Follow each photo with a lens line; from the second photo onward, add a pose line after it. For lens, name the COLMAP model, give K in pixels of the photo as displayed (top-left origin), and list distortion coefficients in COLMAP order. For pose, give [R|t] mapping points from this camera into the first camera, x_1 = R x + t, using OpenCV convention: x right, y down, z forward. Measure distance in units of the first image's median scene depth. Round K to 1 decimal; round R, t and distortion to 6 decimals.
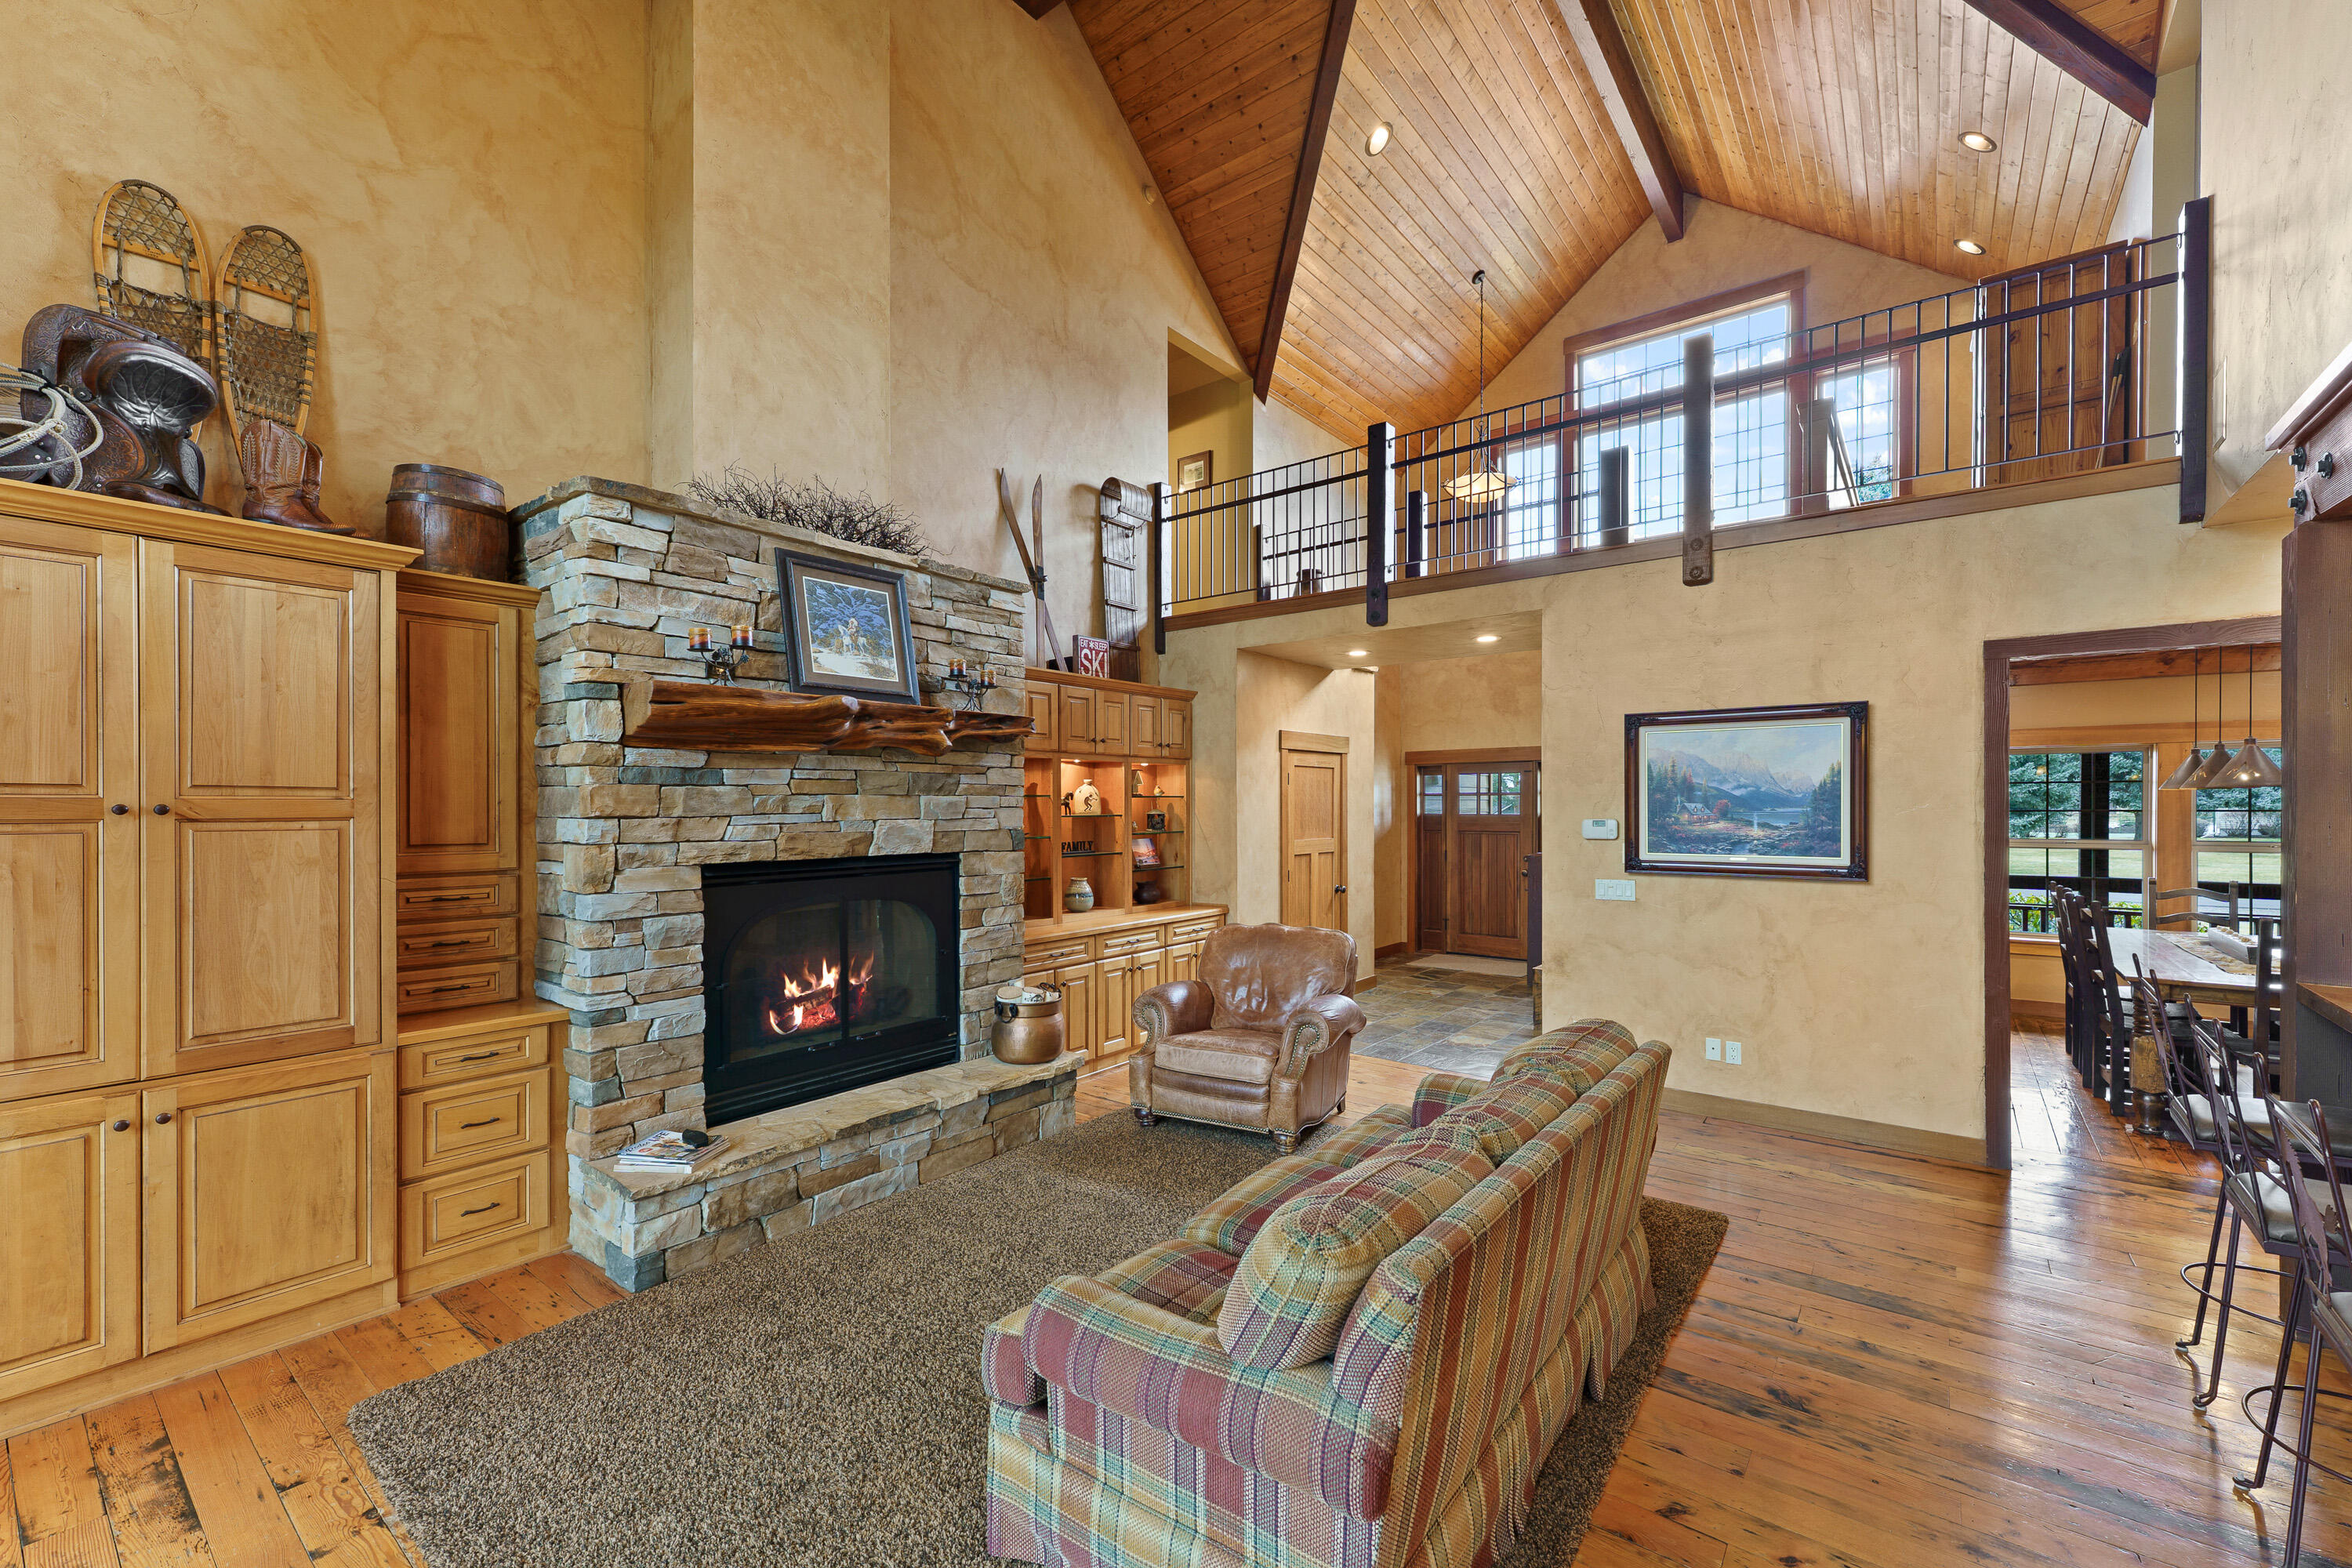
lens RADIAL K [[956.0, 0, 1192.4], [0, 956.0, 806.6], [0, 0, 1]] dist [0.004060, -0.000654]
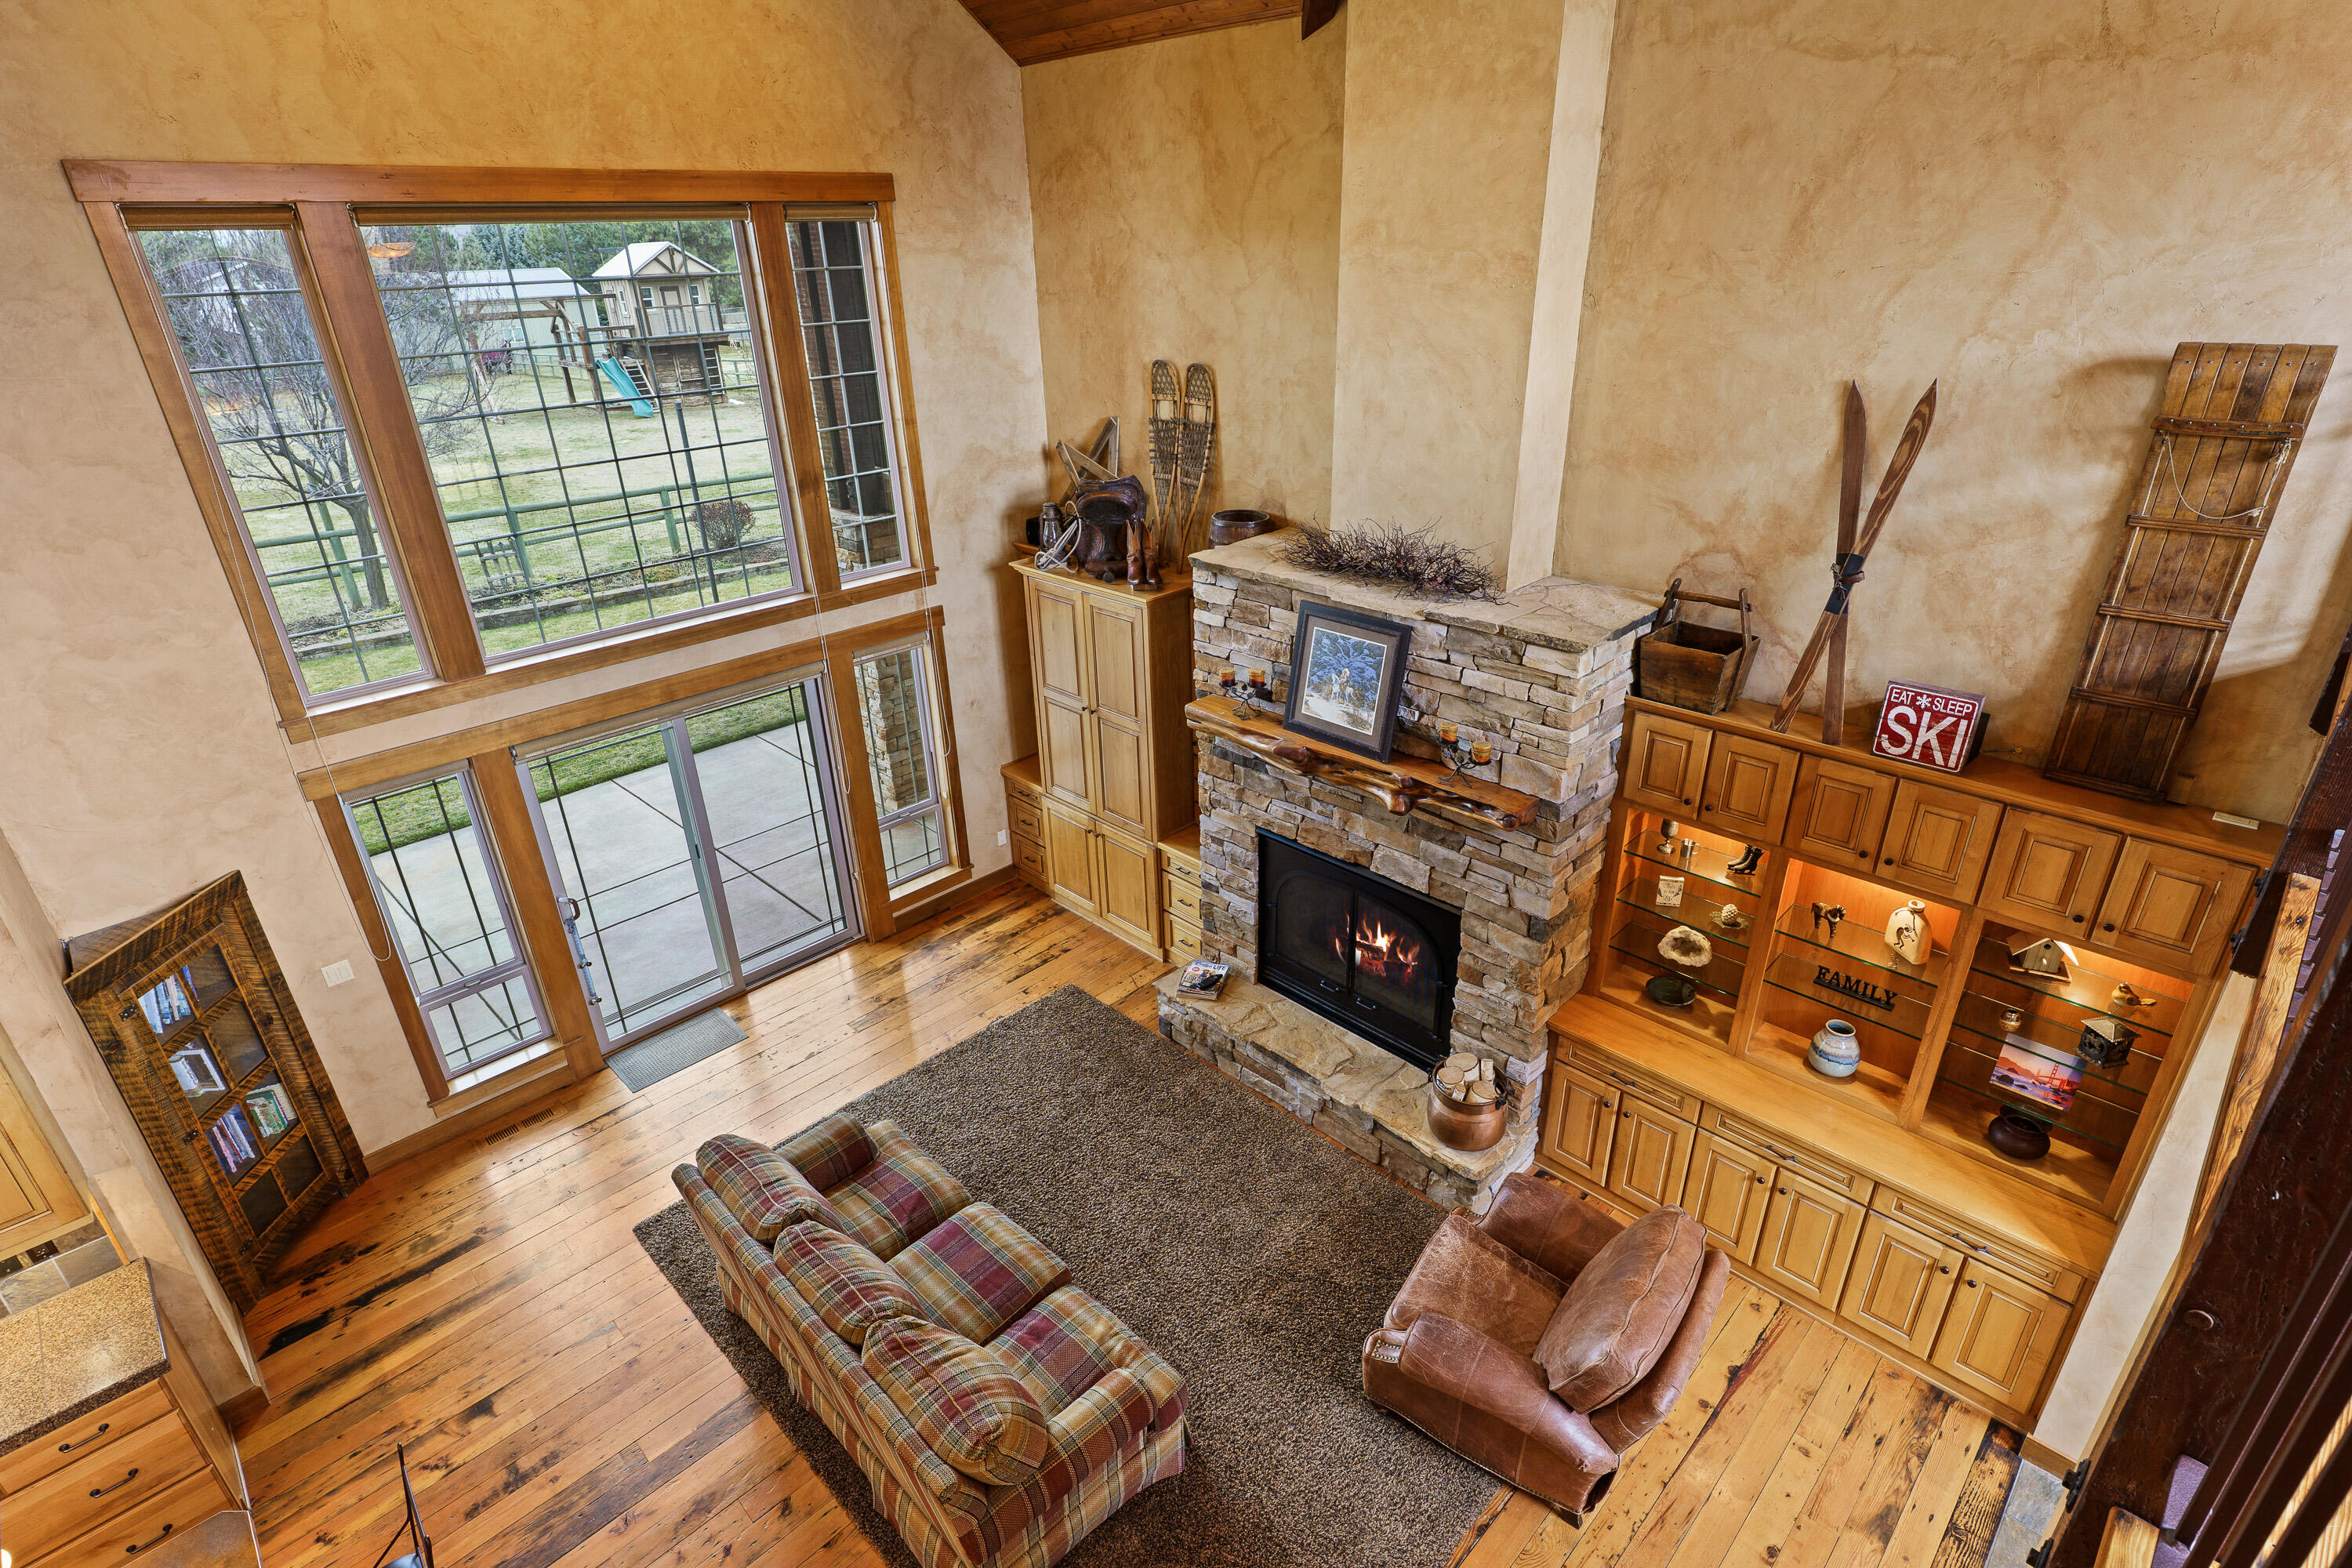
lens RADIAL K [[1163.1, 0, 1180.7], [0, 1163.1, 781.8], [0, 0, 1]] dist [0.001083, 0.000631]
pose [[-0.135747, 0.432675, -0.891272, 0.843656], [0.018568, 0.900552, 0.434352, -0.628184], [0.990570, 0.042413, -0.130281, 0.966818]]
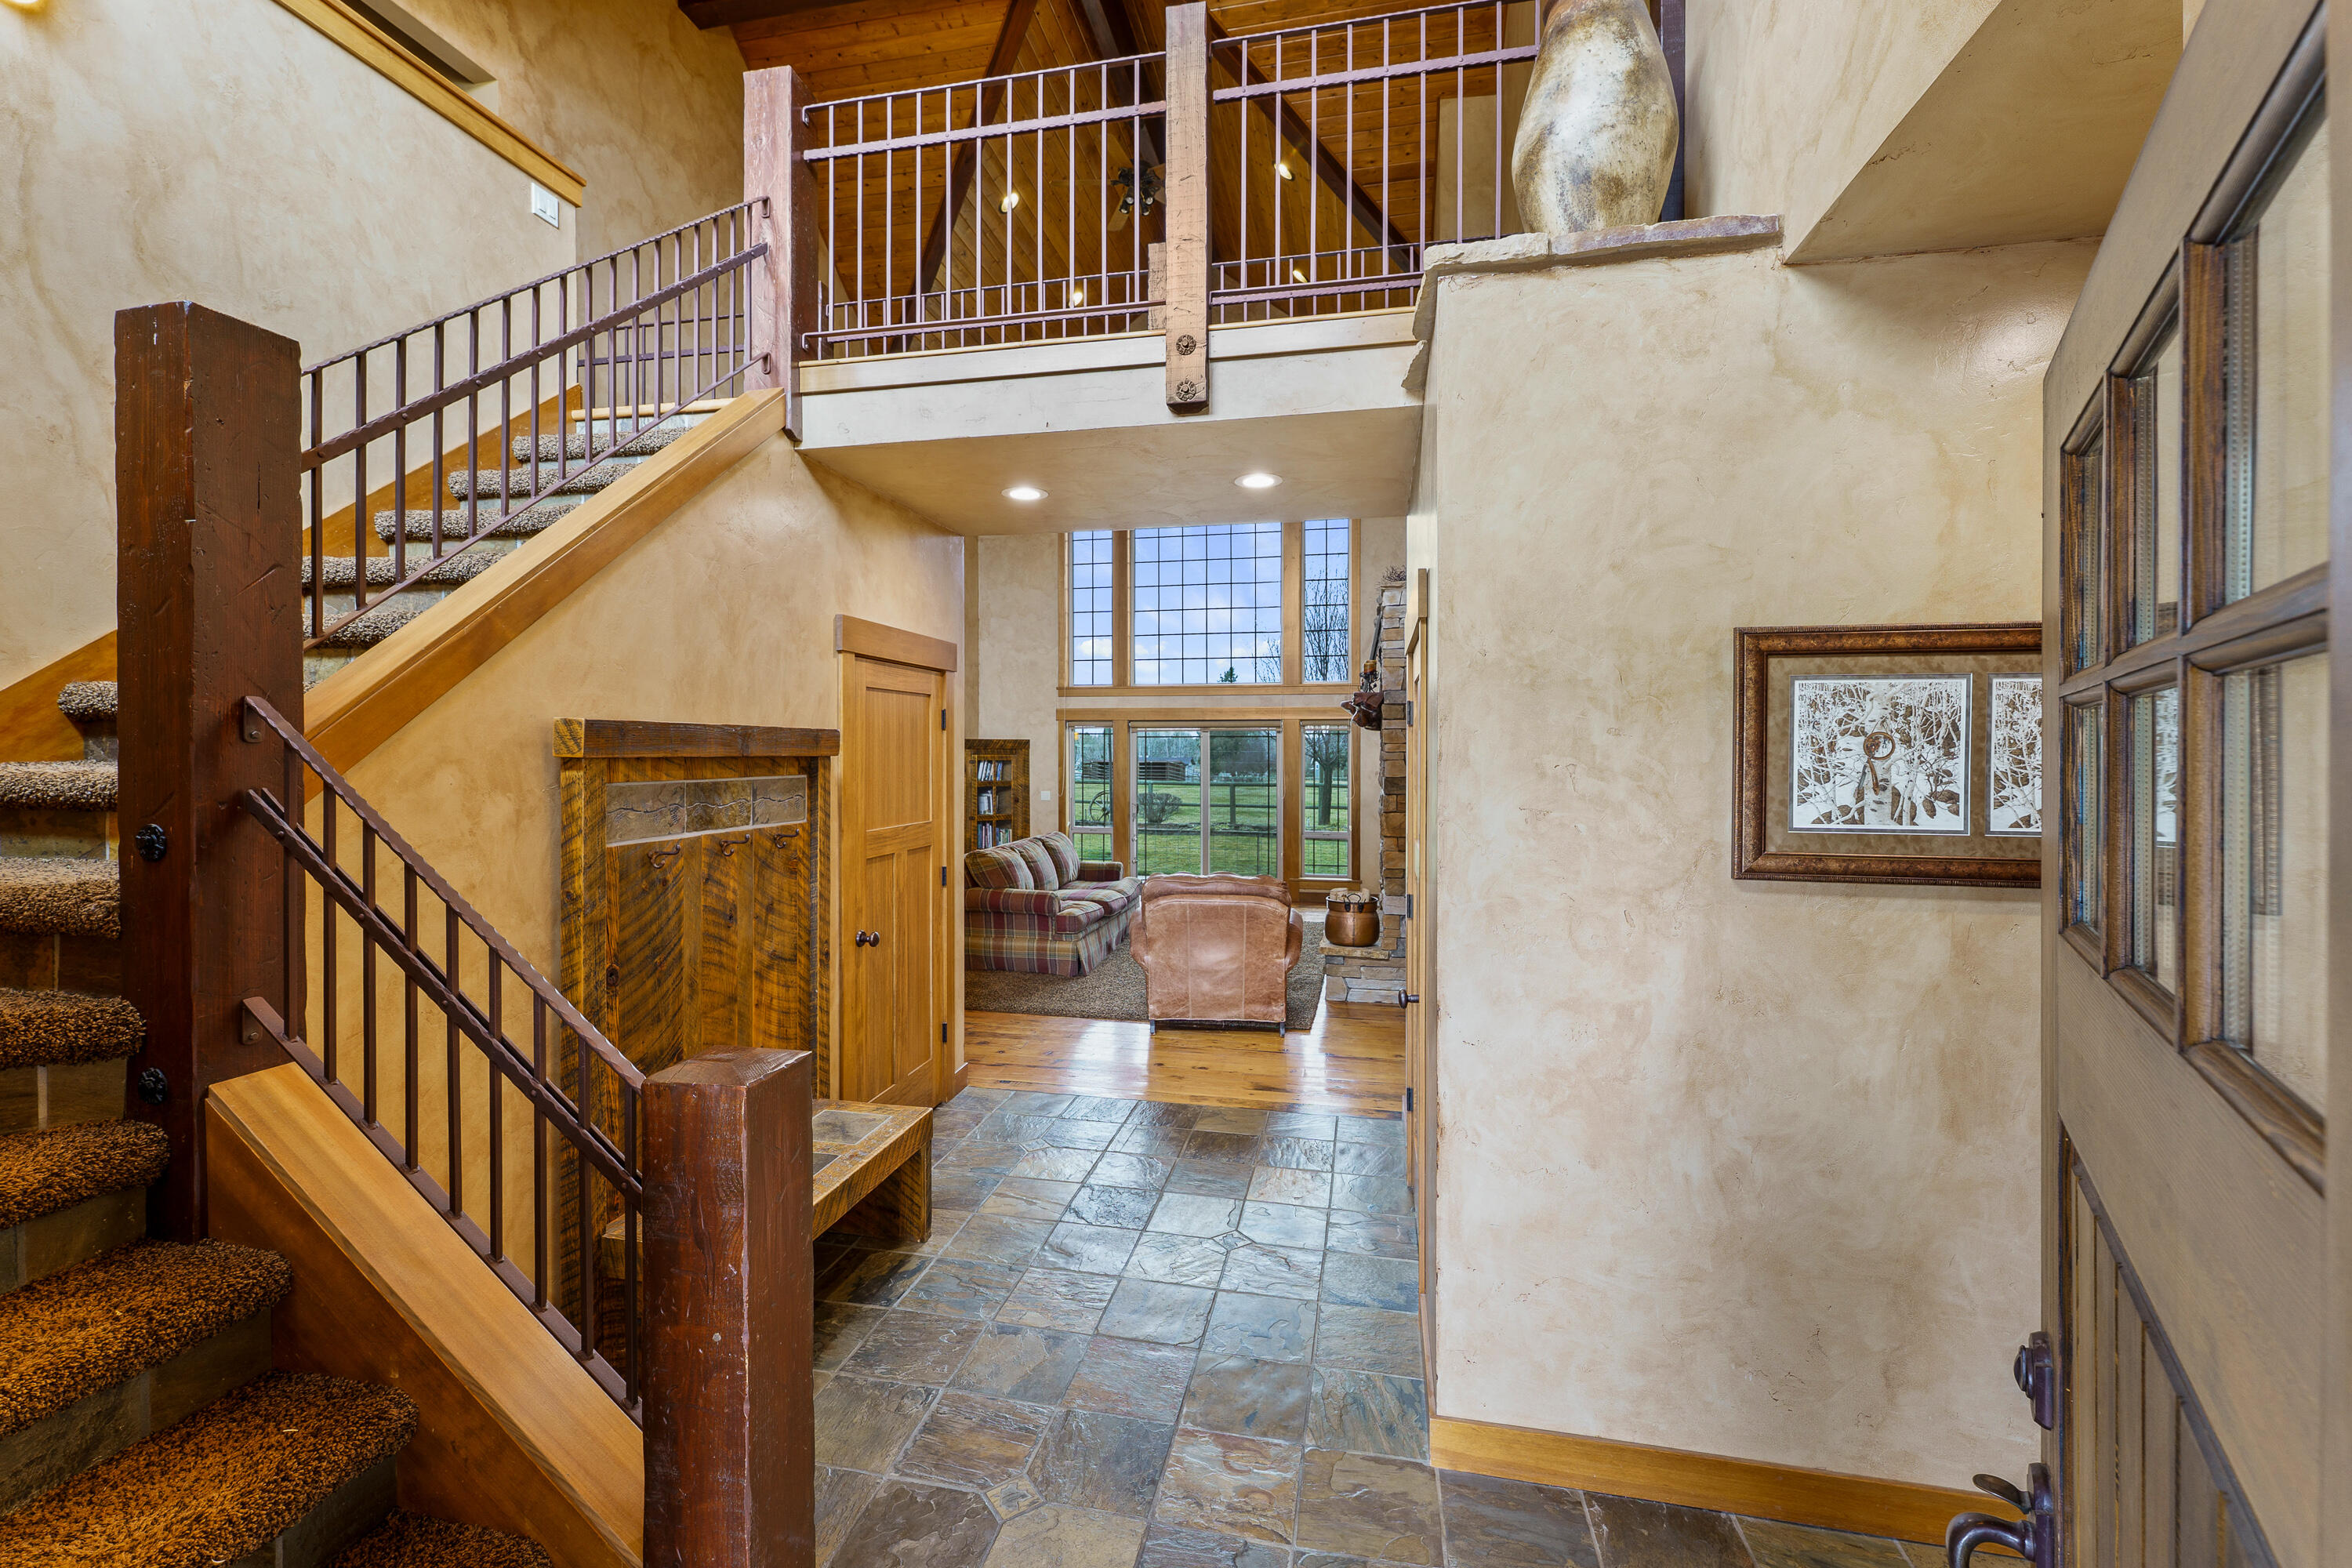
lens RADIAL K [[956.0, 0, 1201.0], [0, 956.0, 764.5], [0, 0, 1]] dist [0.004060, -0.000654]
pose [[-0.885724, 0.006059, -0.464173, 0.735068], [-0.002116, 0.999852, 0.017088, -0.015954], [0.464208, 0.016117, -0.885580, 2.371408]]
